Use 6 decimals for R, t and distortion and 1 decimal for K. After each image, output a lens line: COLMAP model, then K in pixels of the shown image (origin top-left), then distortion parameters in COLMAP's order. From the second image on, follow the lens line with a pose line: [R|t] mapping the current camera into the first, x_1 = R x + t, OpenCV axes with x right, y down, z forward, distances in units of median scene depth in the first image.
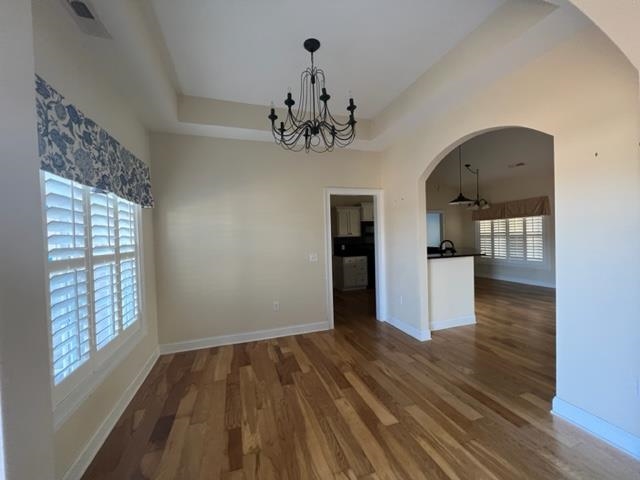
lens RADIAL K [[257.0, 0, 320.0], [0, 257.0, 240.0], [0, 0, 1]] dist [-0.001116, -0.000040]
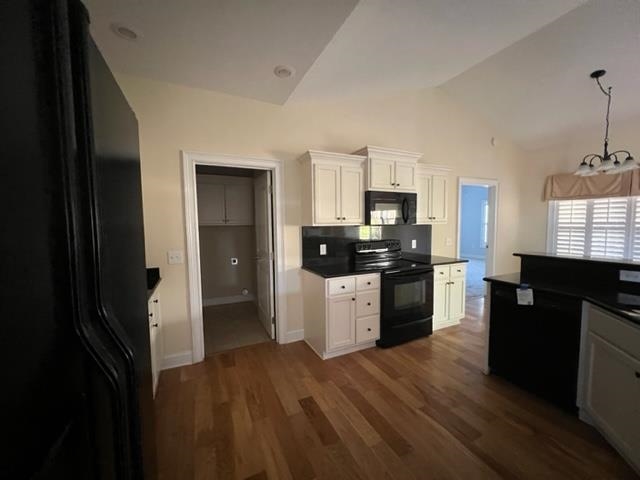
lens RADIAL K [[257.0, 0, 320.0], [0, 257.0, 240.0], [0, 0, 1]] dist [-0.001116, -0.000040]
pose [[0.991968, 0.009517, 0.126132, 0.030770], [-0.015672, 0.998729, 0.047901, -0.009495], [-0.125516, -0.049493, 0.990856, 0.588907]]
